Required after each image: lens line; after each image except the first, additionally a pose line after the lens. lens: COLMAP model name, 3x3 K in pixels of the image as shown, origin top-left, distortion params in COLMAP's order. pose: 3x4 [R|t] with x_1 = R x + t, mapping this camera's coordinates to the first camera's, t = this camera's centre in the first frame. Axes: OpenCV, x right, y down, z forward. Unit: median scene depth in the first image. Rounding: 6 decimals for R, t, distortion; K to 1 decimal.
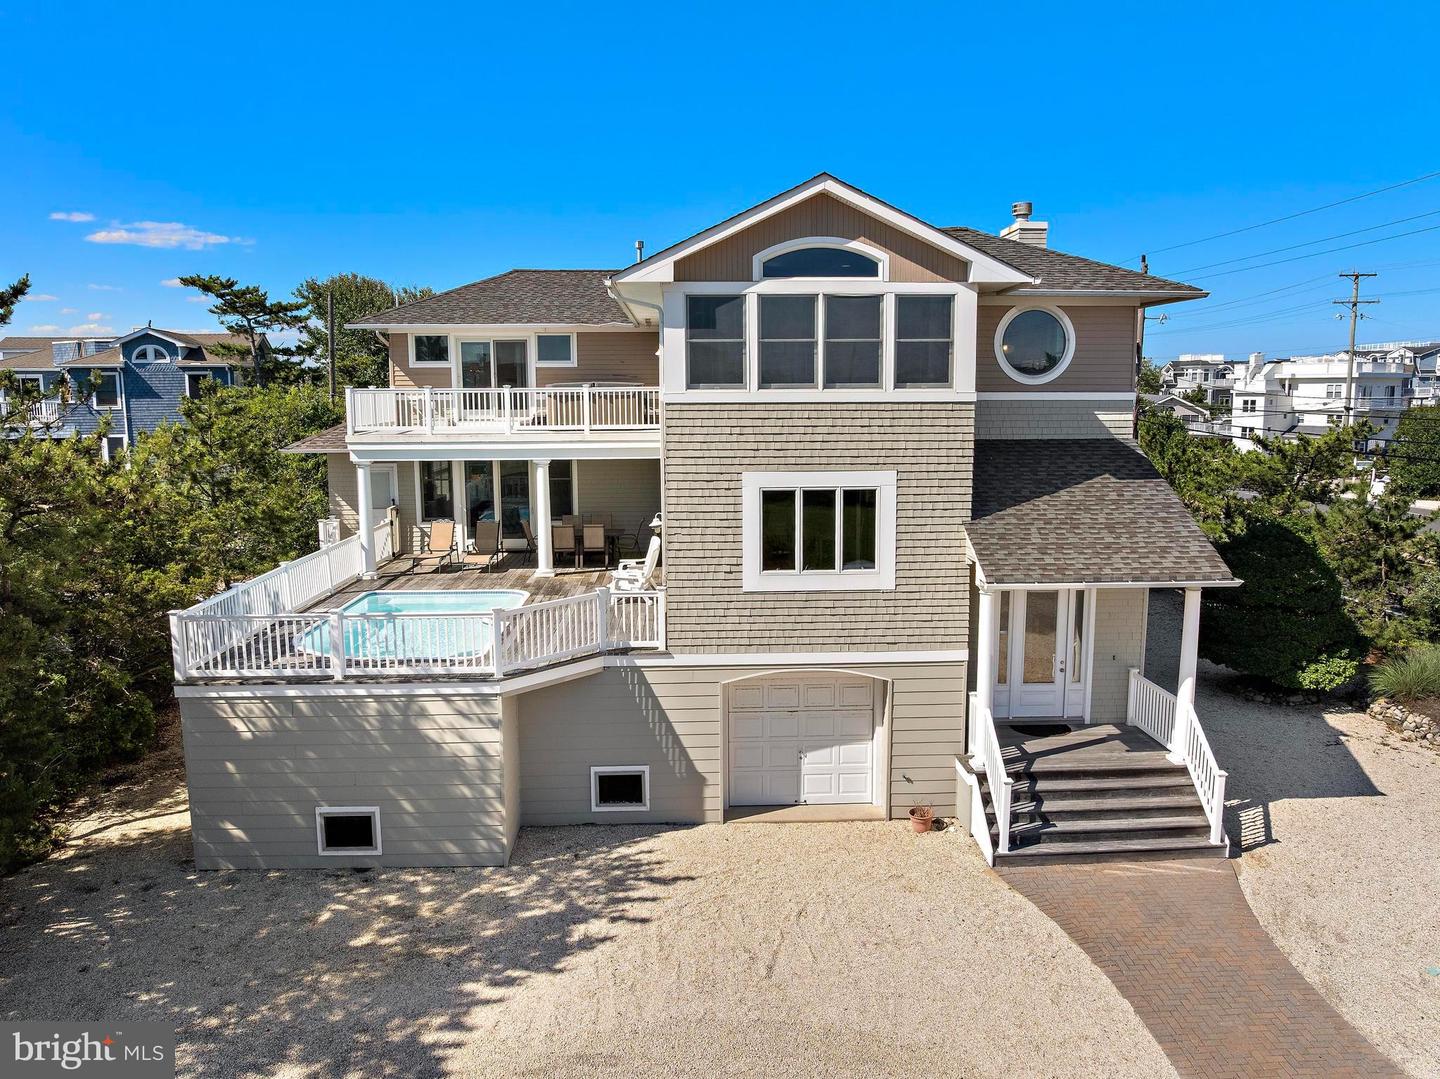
lens RADIAL K [[1041.2, 0, 725.0], [0, 1041.2, 534.1], [0, 0, 1]] dist [-0.038239, -0.002079]
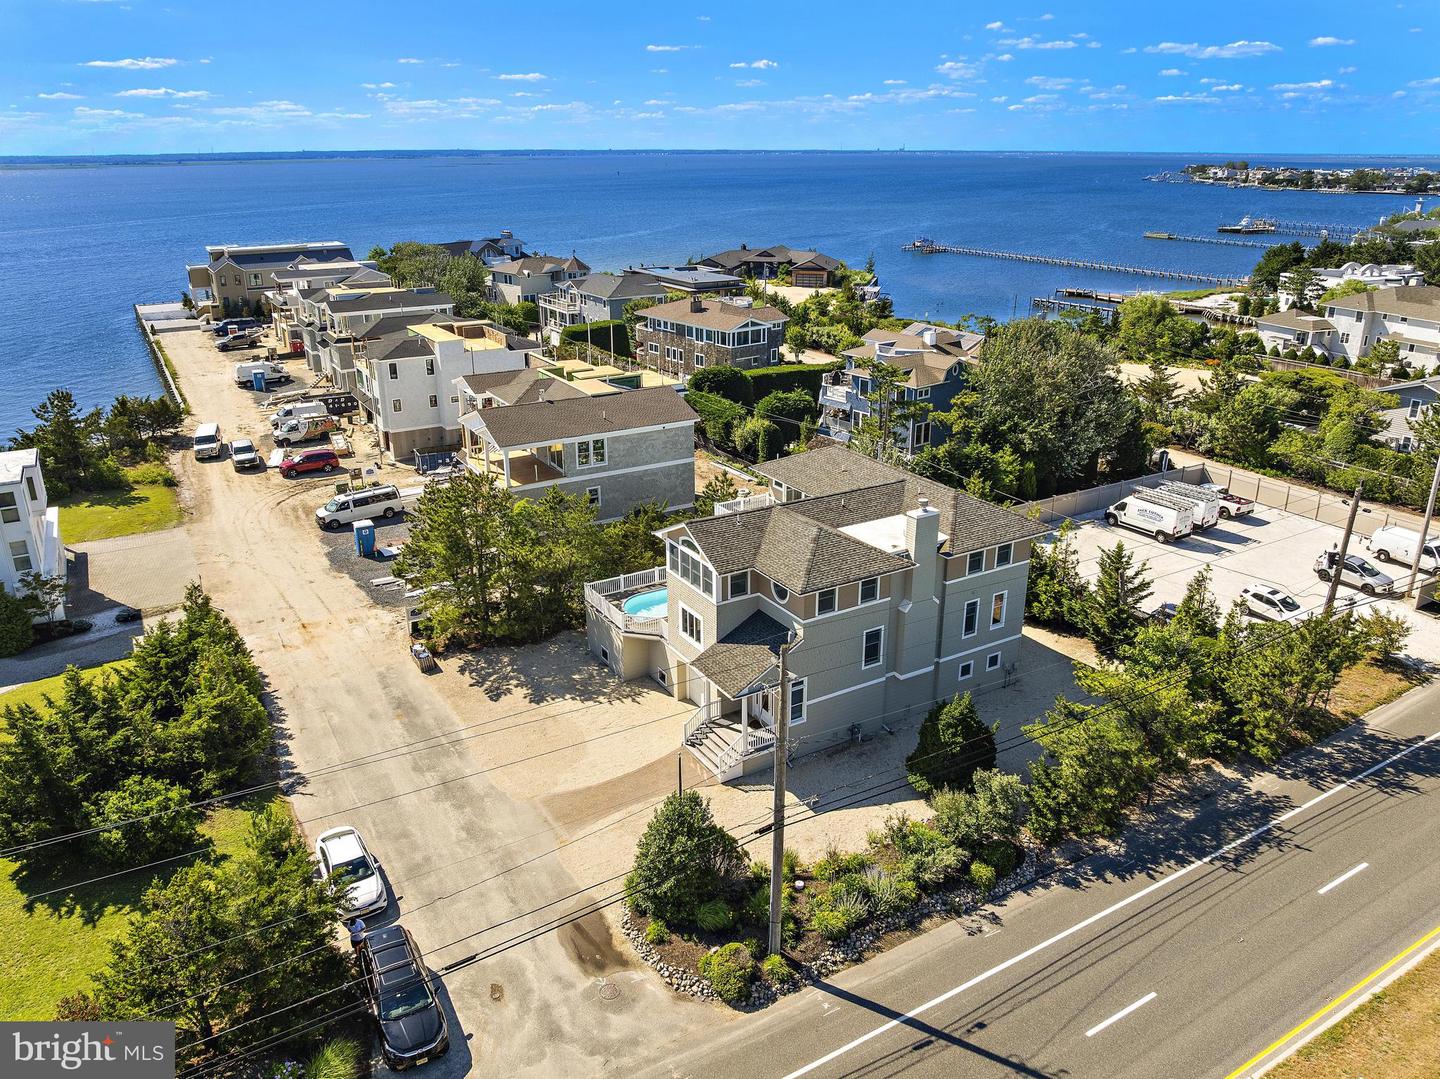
lens RADIAL K [[1041.2, 0, 725.0], [0, 1041.2, 534.1], [0, 0, 1]] dist [-0.038239, -0.002079]
pose [[0.477159, 0.308334, -0.822952, 2.538625], [-0.120502, 0.950542, 0.286269, -1.133151], [0.870516, -0.037429, 0.490714, -0.392233]]
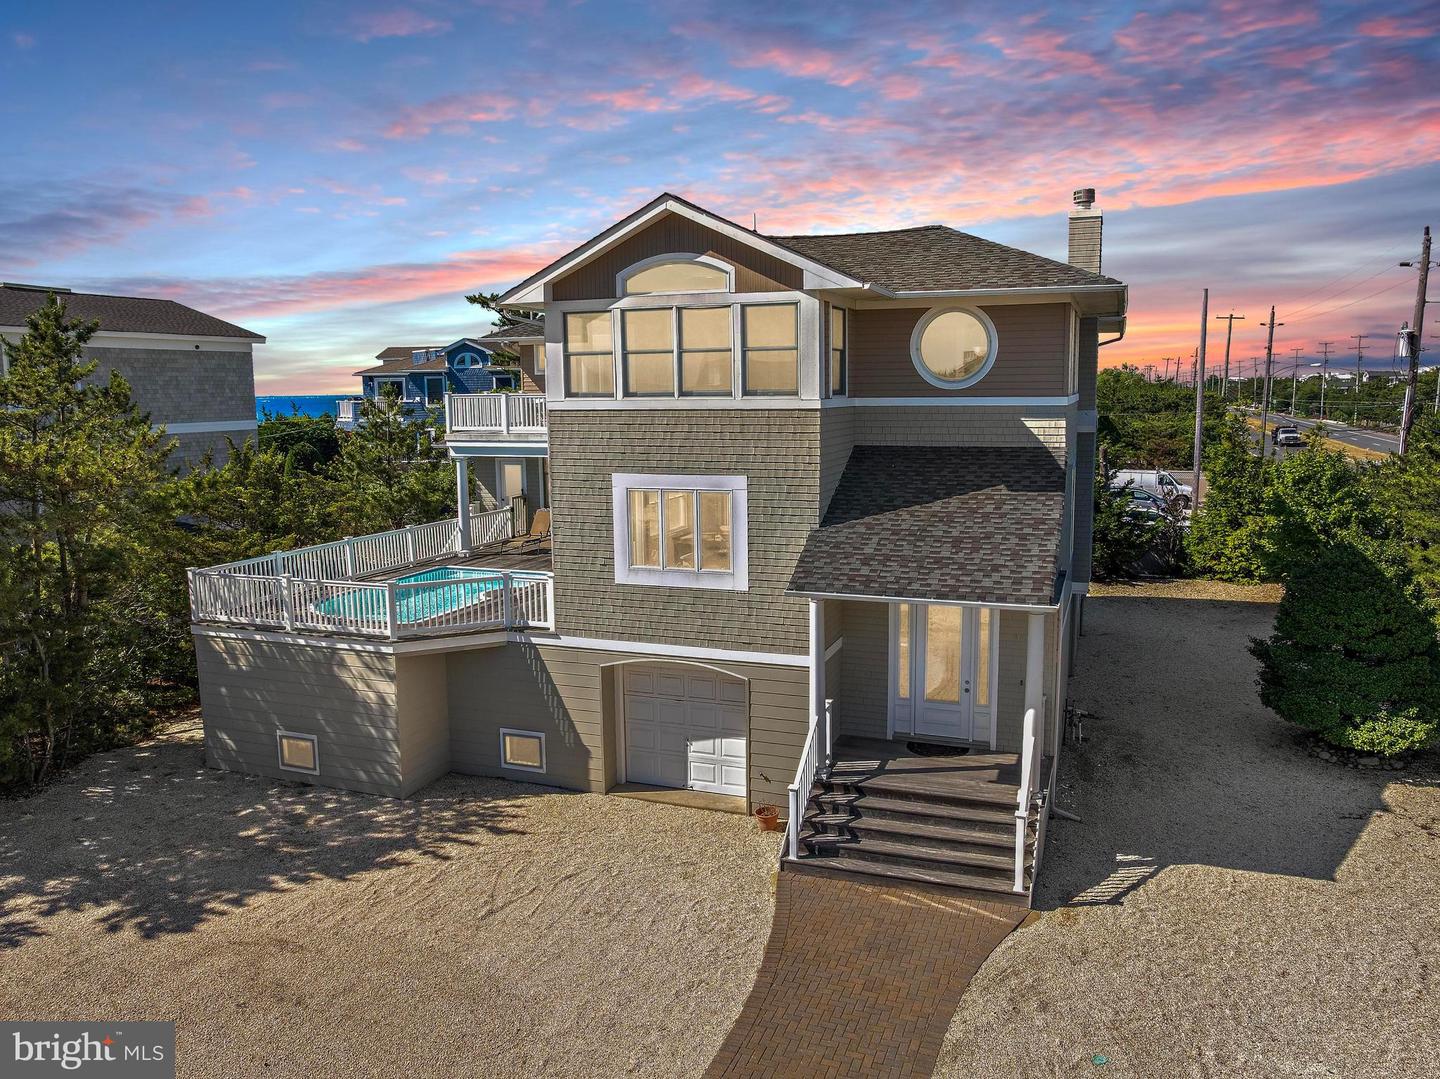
lens RADIAL K [[1041.2, 0, 725.0], [0, 1041.2, 534.1], [0, 0, 1]] dist [-0.038239, -0.002079]
pose [[0.920074, 0.047697, -0.388831, 0.541326], [-0.045929, 0.998849, 0.013846, -0.016462], [0.389044, 0.005119, 0.921205, 0.043232]]
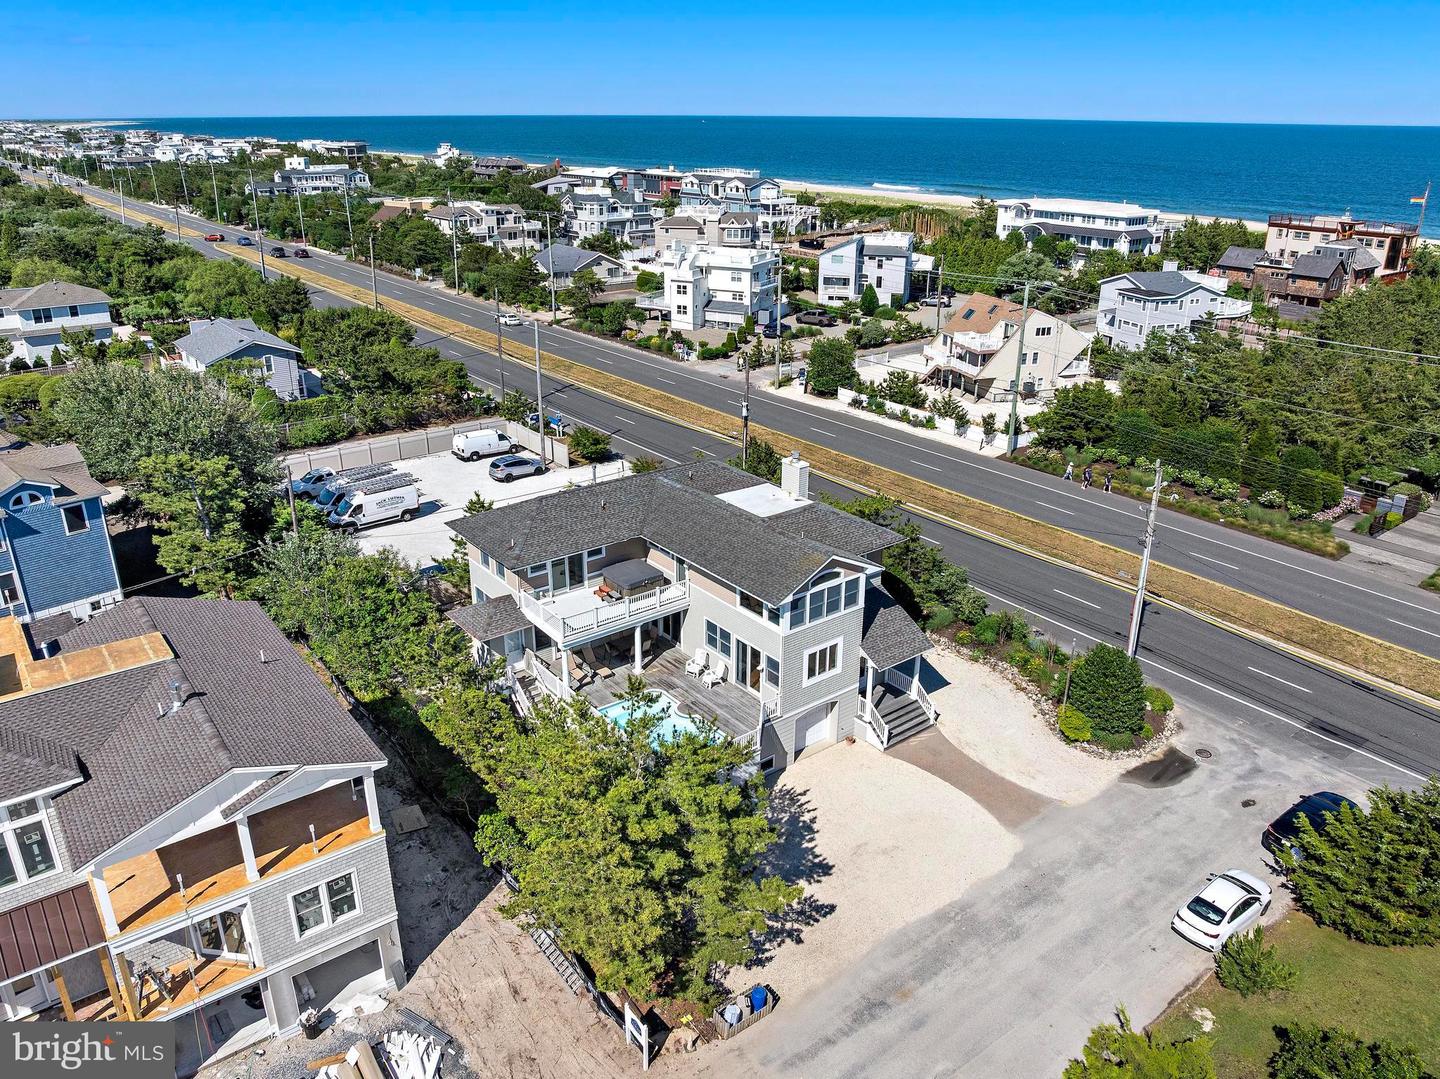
lens RADIAL K [[1041.2, 0, 725.0], [0, 1041.2, 534.1], [0, 0, 1]] dist [-0.038239, -0.002079]
pose [[0.811524, -0.208999, 0.545663, -1.602758], [0.070076, 0.961915, 0.264213, -1.106310], [-0.580102, -0.176177, 0.795263, -1.048168]]
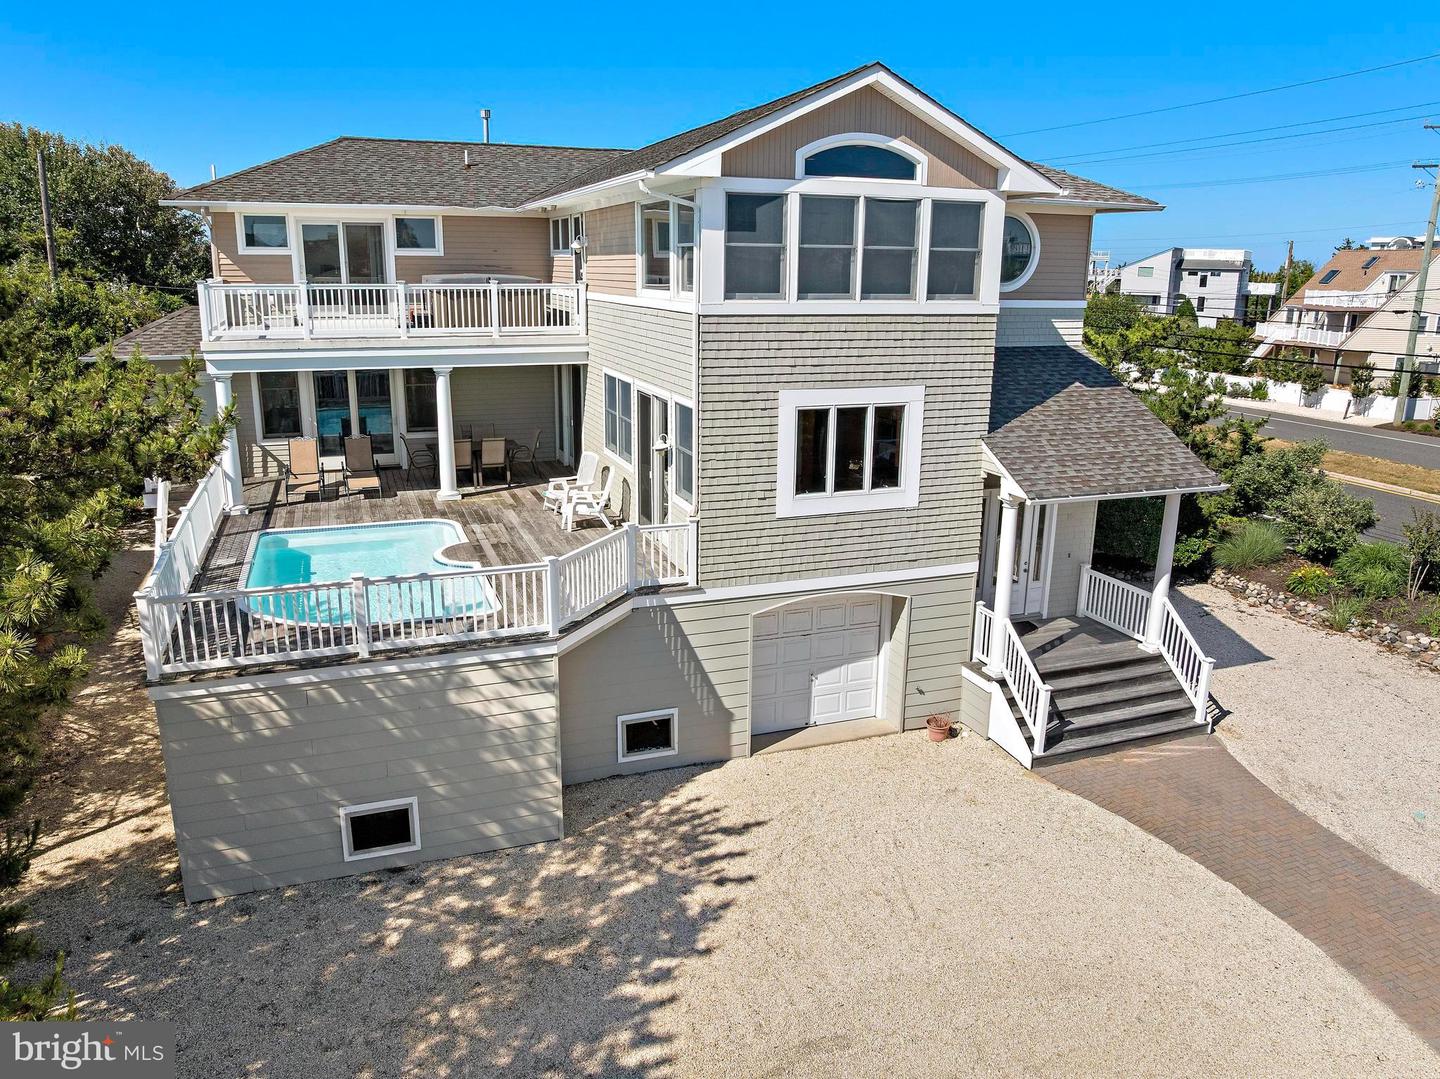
lens RADIAL K [[1027.7, 0, 723.9], [0, 1027.7, 536.6], [0, 0, 1]] dist [-0.037900, -0.003821]
pose [[0.950516, -0.063281, 0.304163, -0.310020], [0.025469, 0.991612, 0.126712, -0.046677], [-0.309630, -0.112695, 0.944155, 0.135393]]
